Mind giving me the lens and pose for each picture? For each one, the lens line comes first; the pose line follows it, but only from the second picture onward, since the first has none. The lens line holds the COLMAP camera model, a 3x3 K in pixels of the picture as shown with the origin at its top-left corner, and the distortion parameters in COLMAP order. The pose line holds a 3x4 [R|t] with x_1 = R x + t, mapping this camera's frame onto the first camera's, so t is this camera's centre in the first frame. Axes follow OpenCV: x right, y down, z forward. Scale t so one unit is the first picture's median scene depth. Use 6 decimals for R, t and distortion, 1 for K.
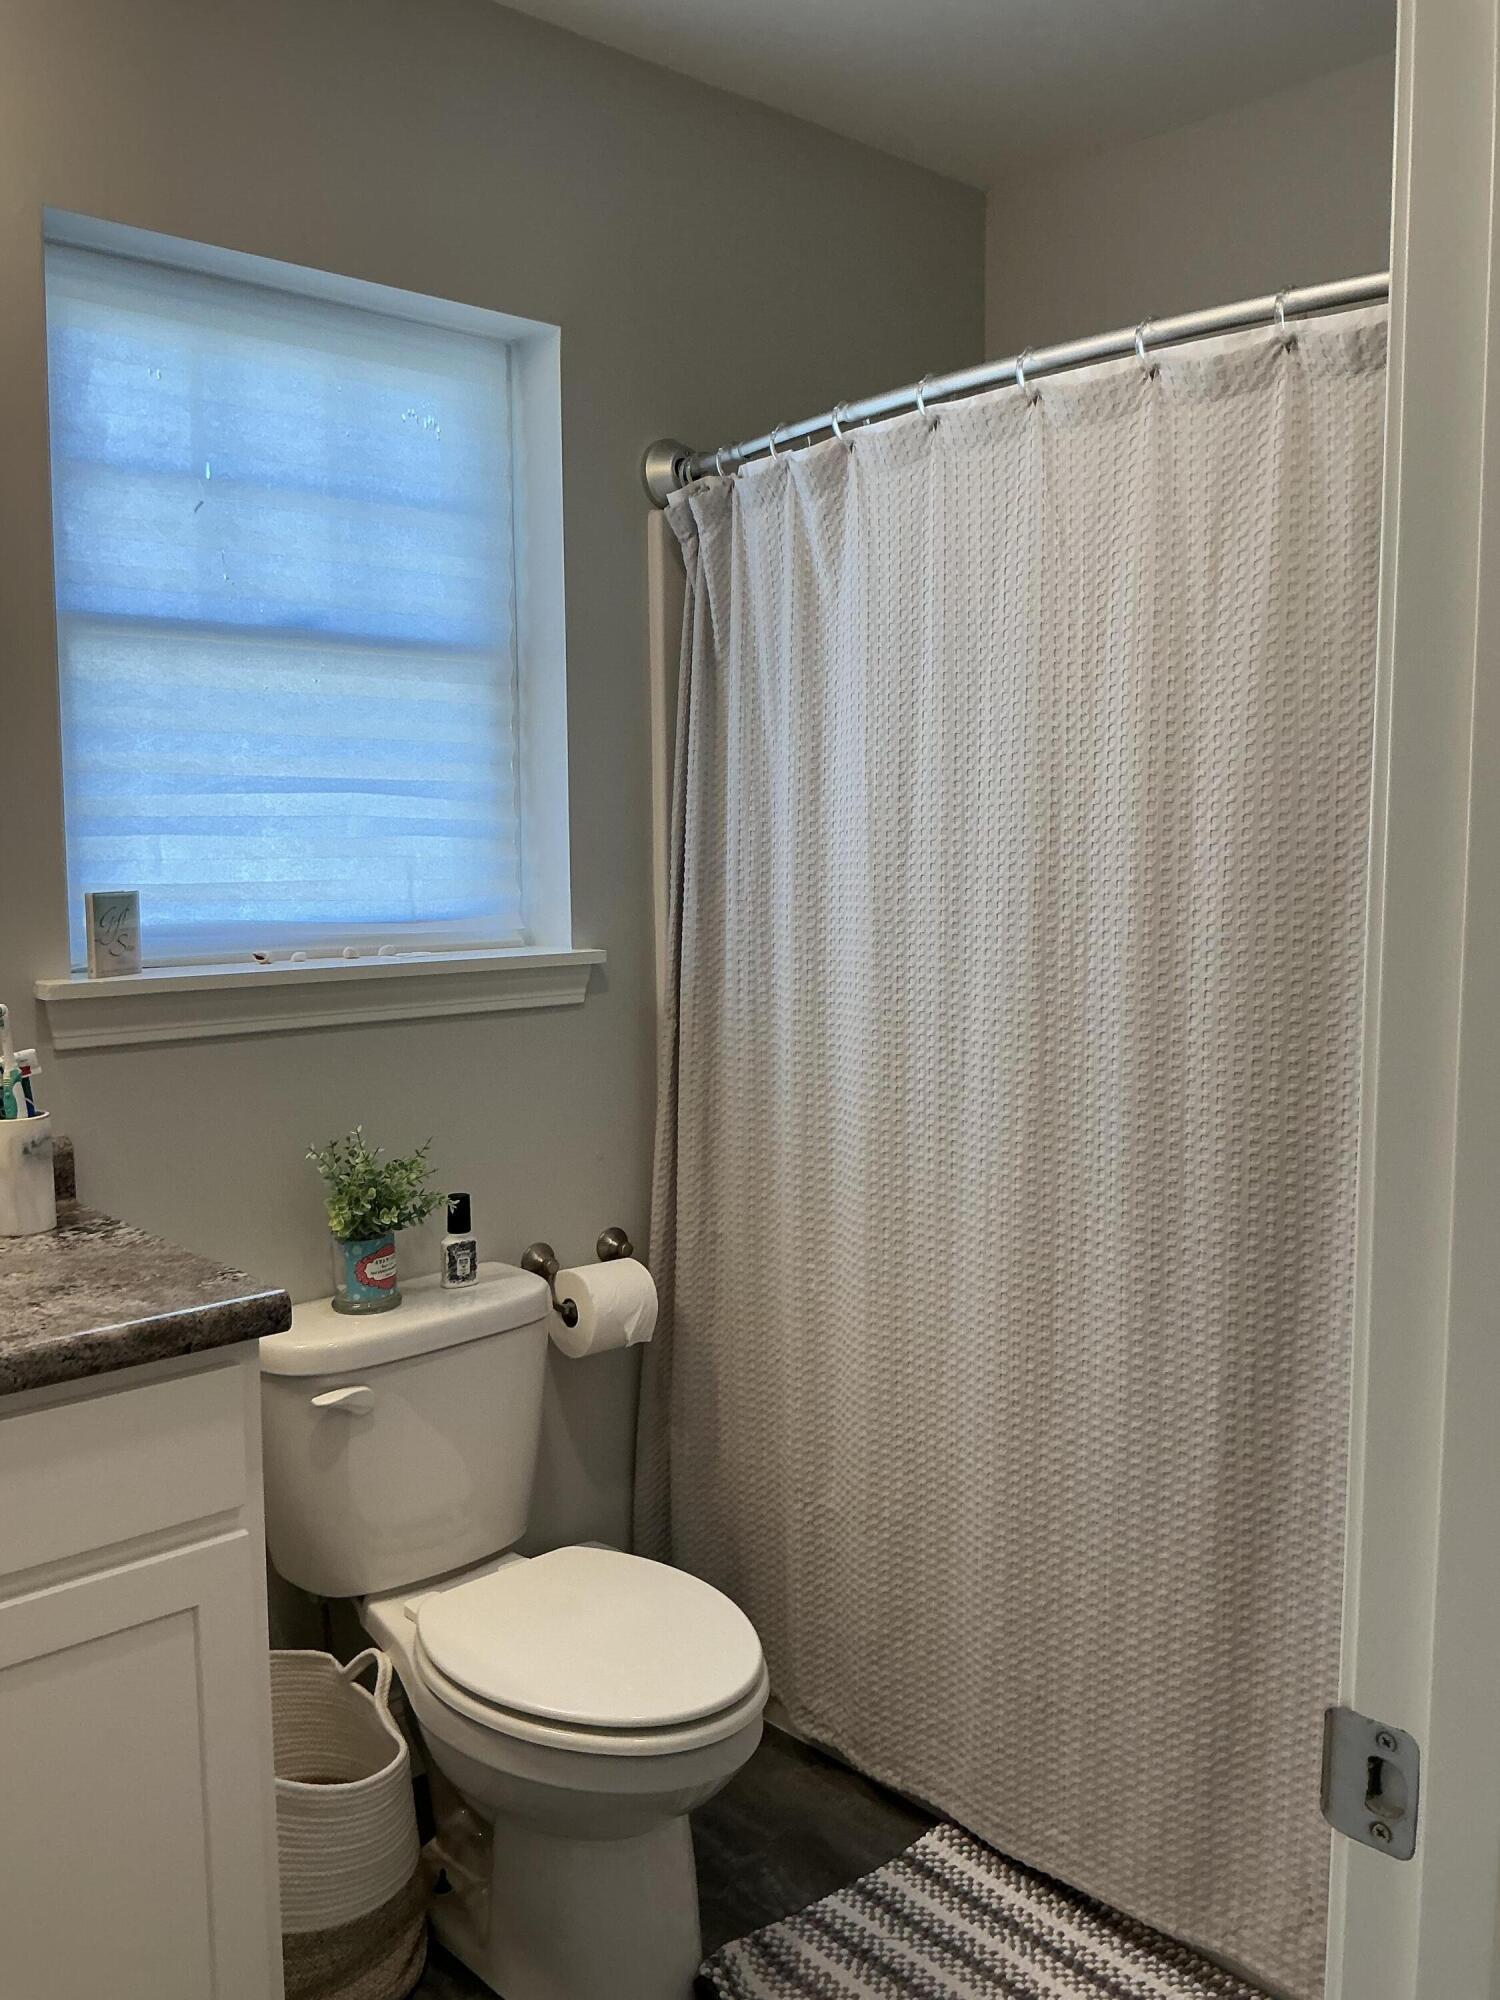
lens RADIAL K [[1660.2, 0, 749.7], [0, 1660.2, 999.2], [0, 0, 1]] dist [0.083028, -0.149048]
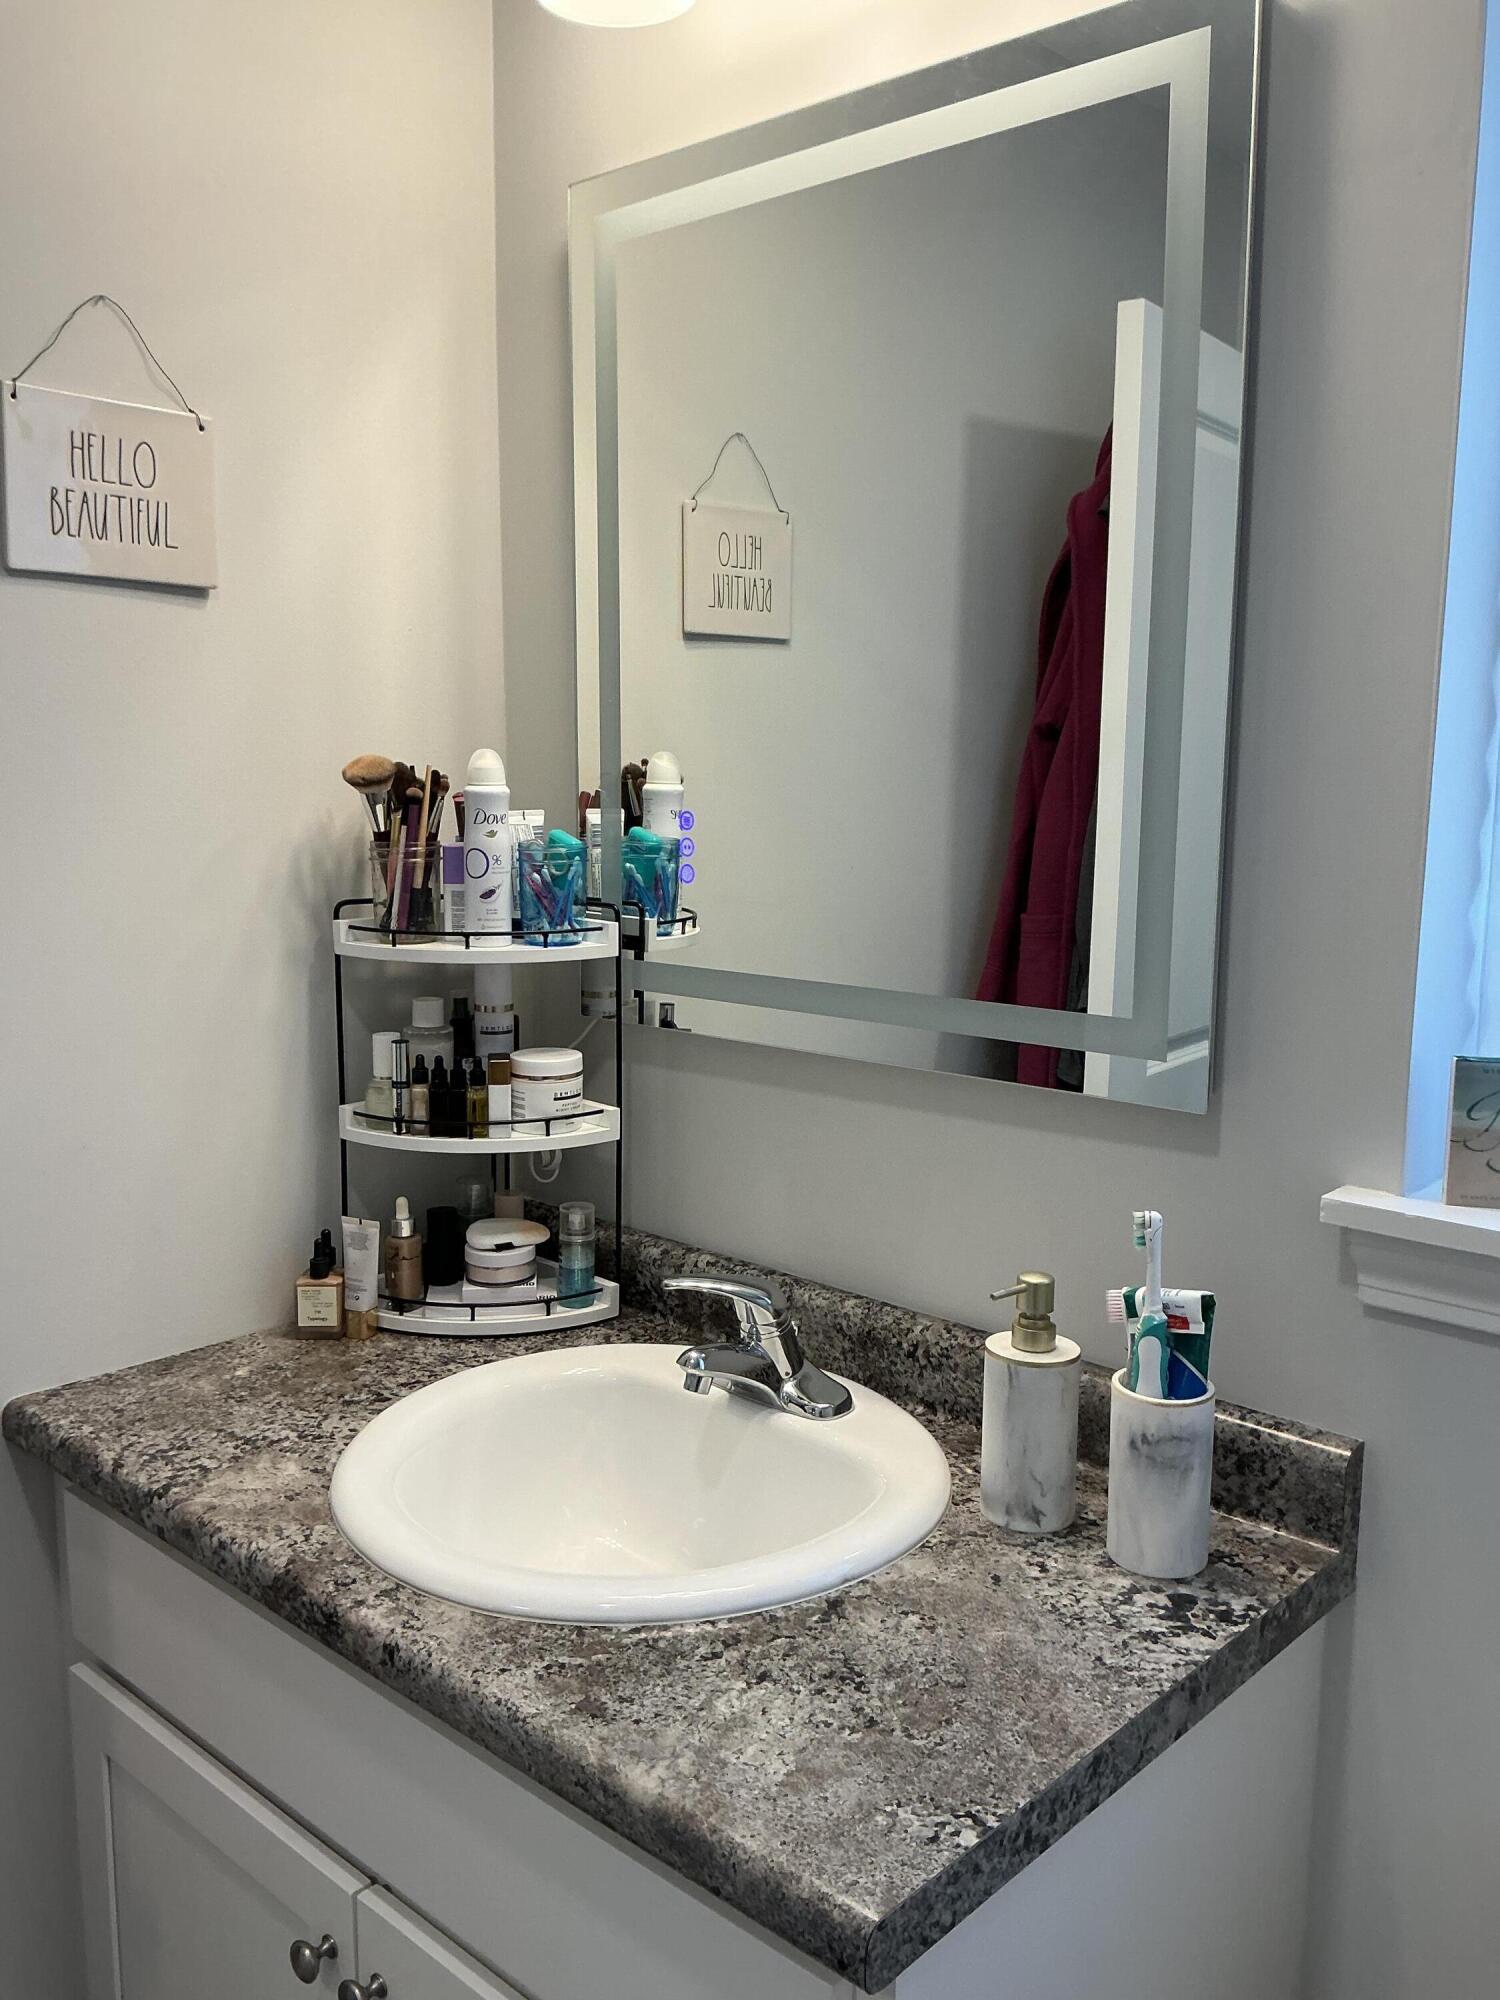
lens RADIAL K [[1660.2, 0, 750.1], [0, 1660.2, 1000.5], [0, 0, 1]] dist [0.083028, -0.149048]
pose [[0.097282, 0.146576, -0.984404, 0.175809], [-0.121365, 0.983461, 0.134442, -0.162393], [0.987829, 0.106393, 0.113462, 0.868726]]
